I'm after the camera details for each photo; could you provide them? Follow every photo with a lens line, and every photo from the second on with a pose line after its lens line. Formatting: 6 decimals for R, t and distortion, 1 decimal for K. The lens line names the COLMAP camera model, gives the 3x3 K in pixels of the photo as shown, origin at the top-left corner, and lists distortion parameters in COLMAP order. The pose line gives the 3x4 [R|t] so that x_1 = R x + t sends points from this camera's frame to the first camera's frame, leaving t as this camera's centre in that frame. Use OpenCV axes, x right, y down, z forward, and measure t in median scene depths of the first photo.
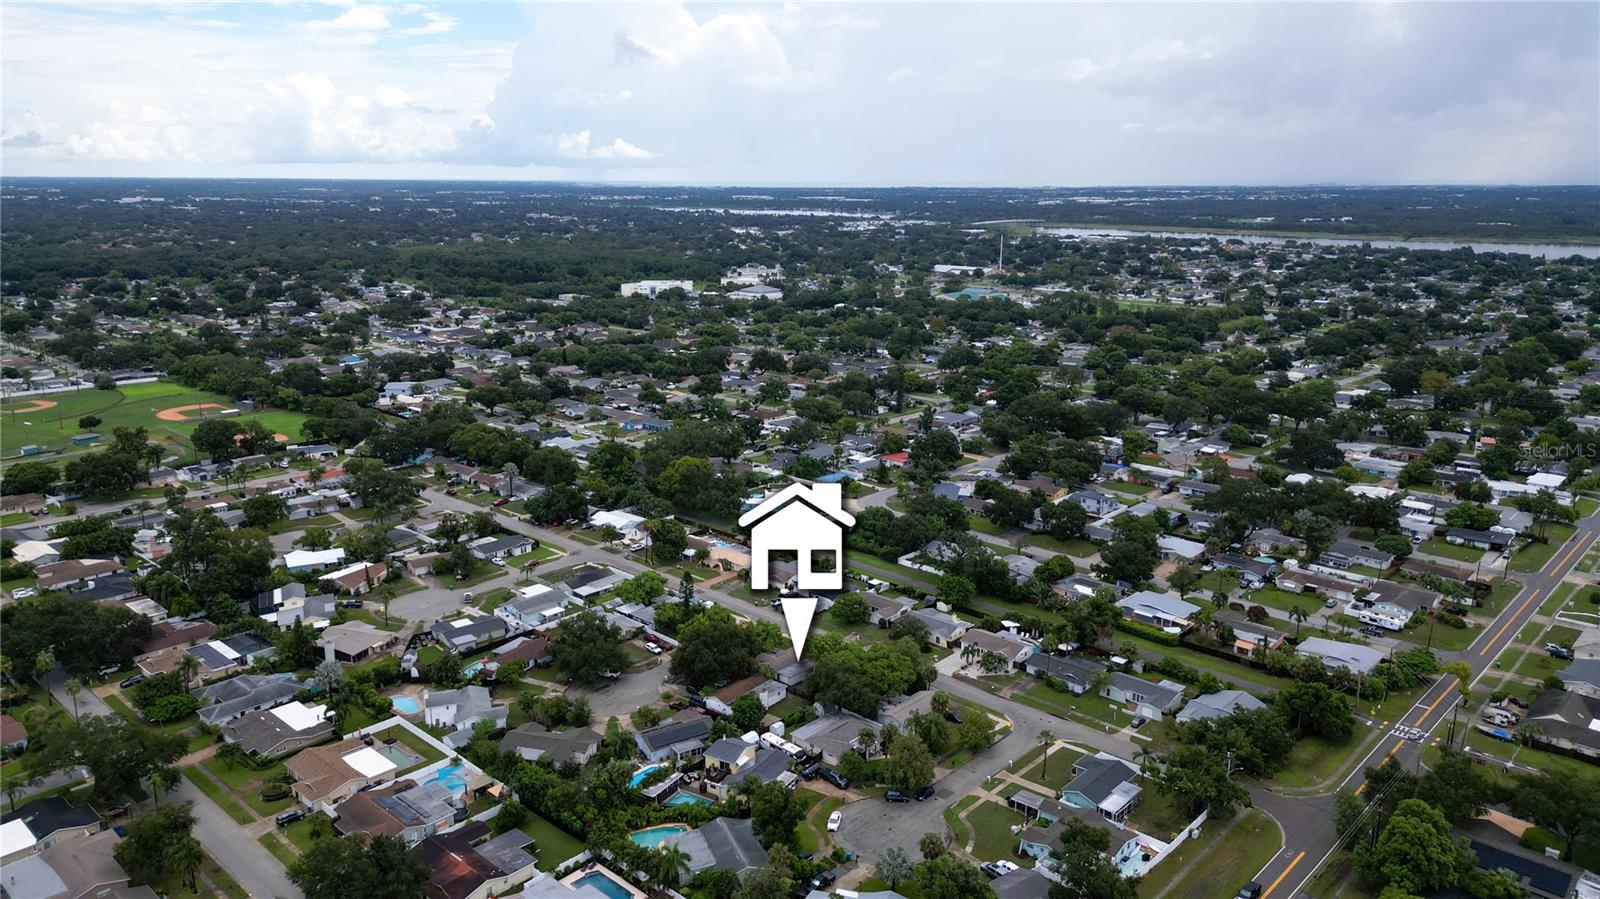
lens RADIAL K [[1121.9, 0, 800.0], [0, 1121.9, 449.5], [0, 0, 1]] dist [0.047954, 0.000221]
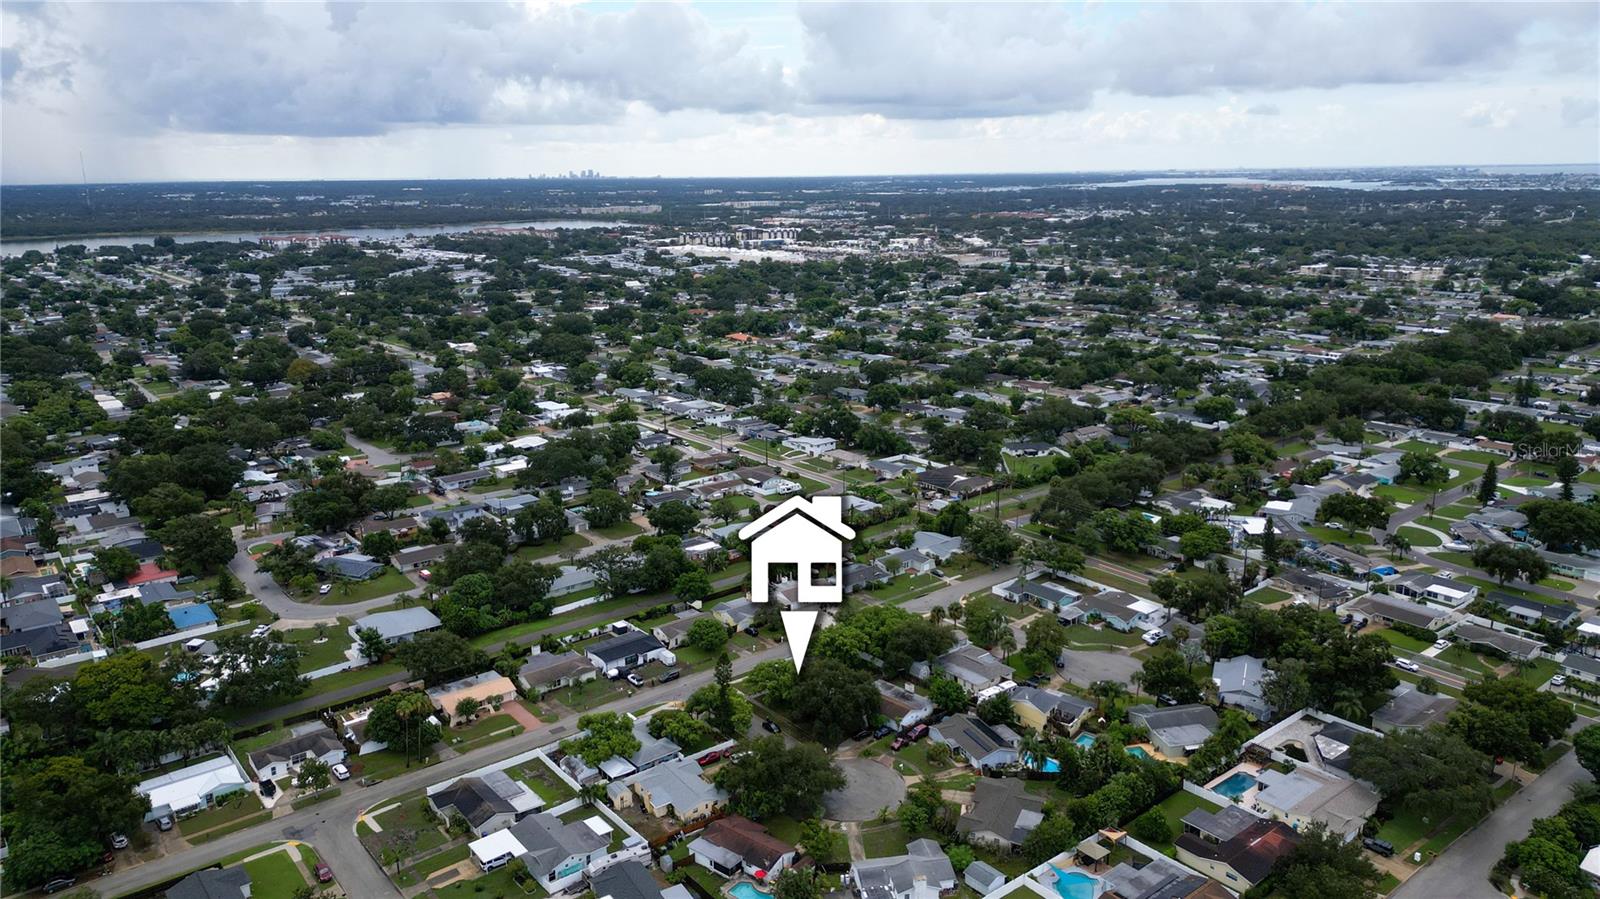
lens RADIAL K [[1121.9, 0, 800.0], [0, 1121.9, 449.5], [0, 0, 1]] dist [0.047954, 0.000221]
pose [[0.138026, -0.244647, 0.959738, -0.756746], [0.247611, 0.946765, 0.205730, -0.165213], [-0.958977, 0.209246, 0.191256, 0.691190]]
